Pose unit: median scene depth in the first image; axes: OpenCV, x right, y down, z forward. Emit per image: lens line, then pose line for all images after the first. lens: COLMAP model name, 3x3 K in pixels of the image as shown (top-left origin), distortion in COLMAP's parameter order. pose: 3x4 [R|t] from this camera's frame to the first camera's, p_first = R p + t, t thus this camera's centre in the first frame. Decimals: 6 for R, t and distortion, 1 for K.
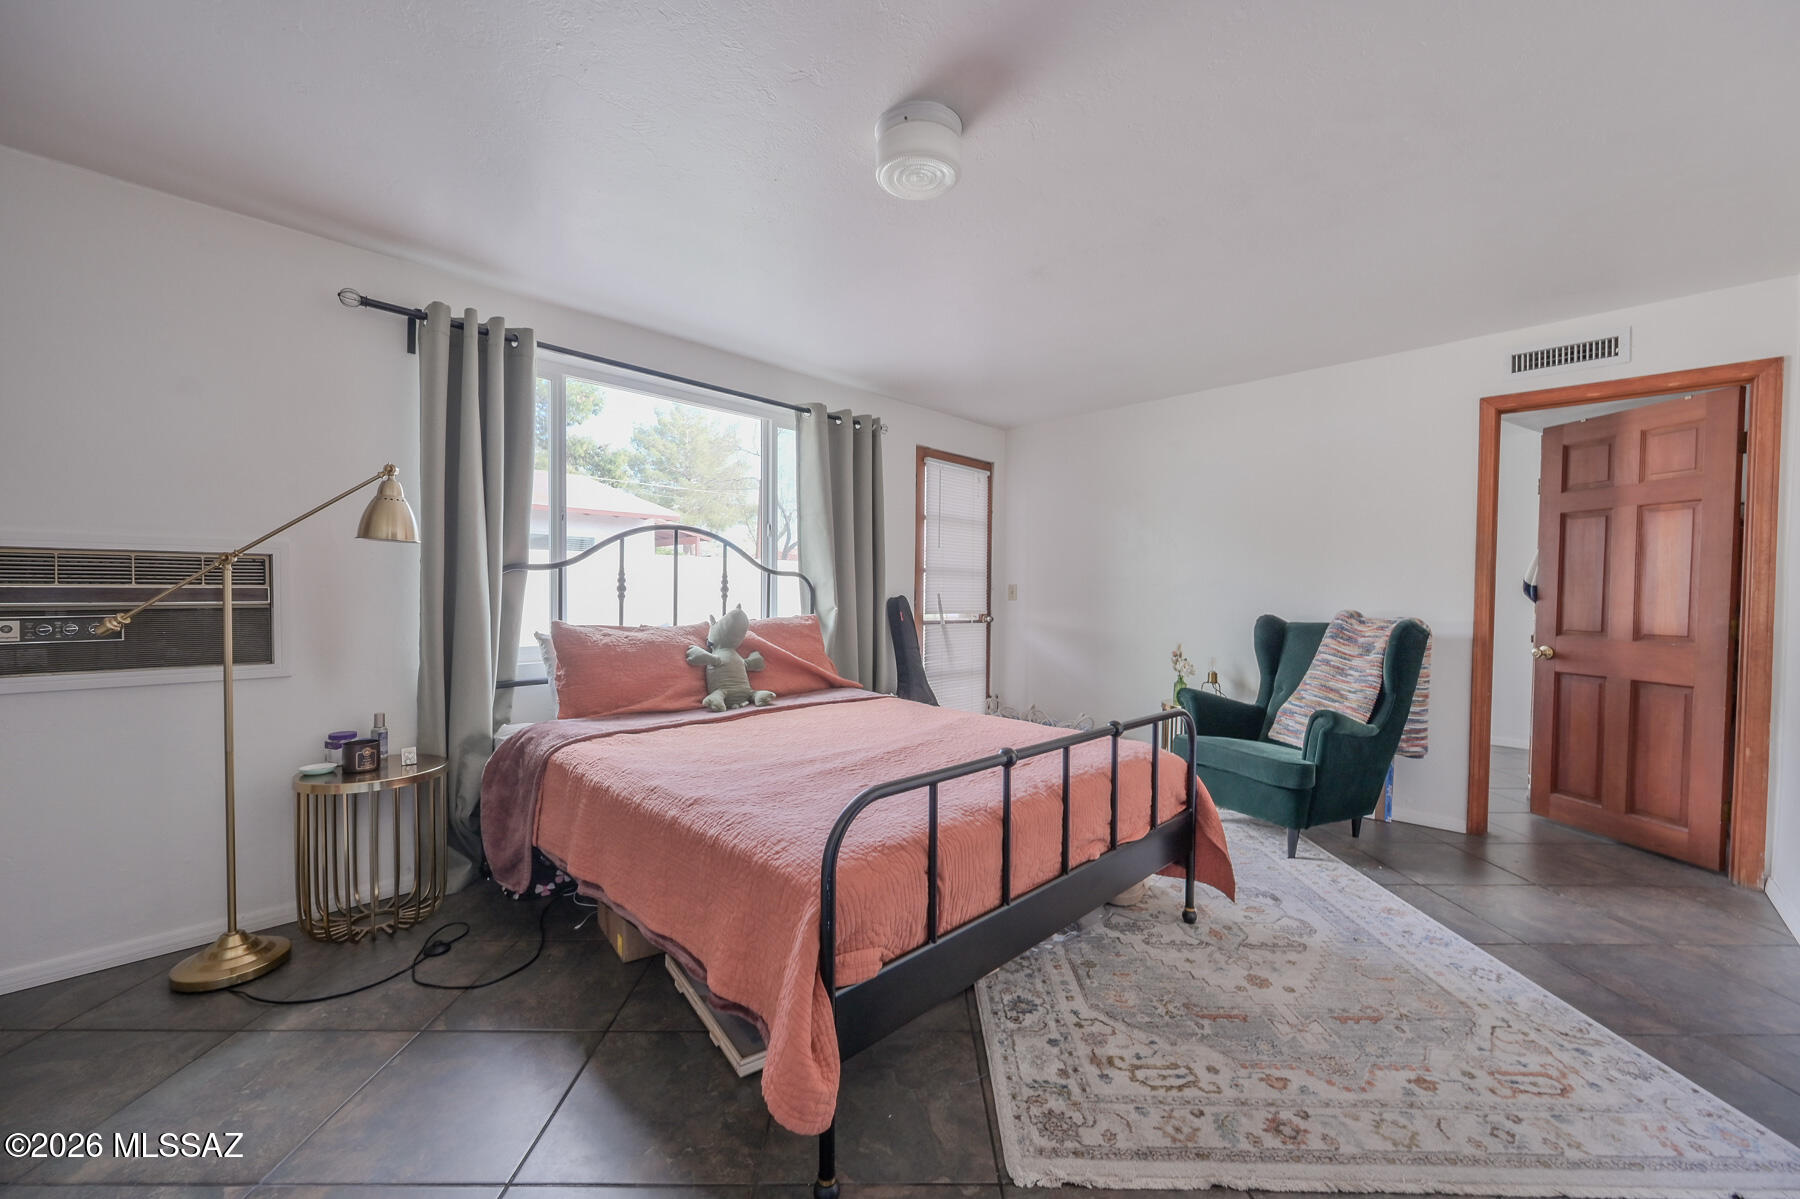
lens RADIAL K [[706.3, 0, 898.6], [0, 706.3, 601.7], [0, 0, 1]] dist [-0.001846, -0.000146]
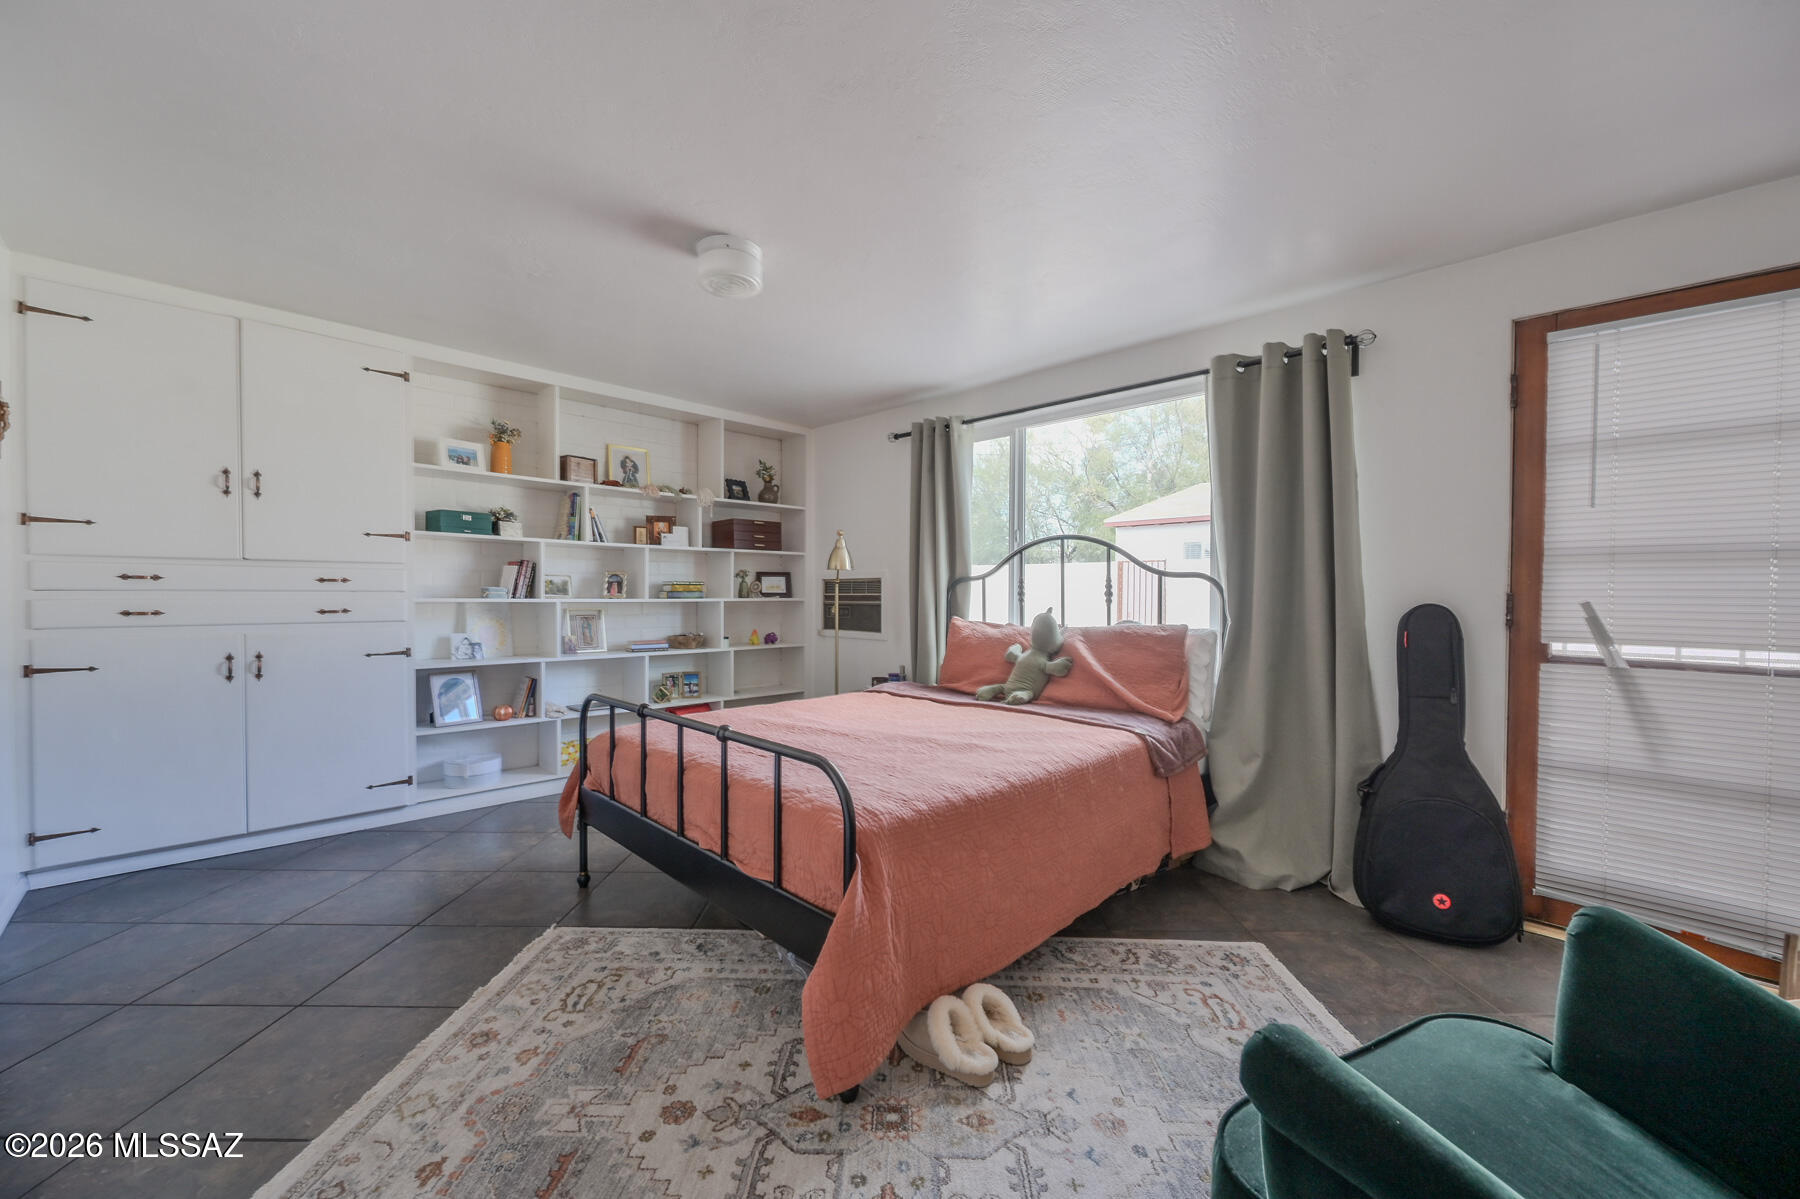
lens RADIAL K [[706.3, 0, 899.1], [0, 706.3, 597.1], [0, 0, 1]] dist [-0.001846, -0.000146]
pose [[-0.014461, -0.004523, -0.999885, 1.260832], [-0.020184, 0.999787, -0.004230, -0.006401], [0.999692, 0.020120, -0.014549, 1.241699]]
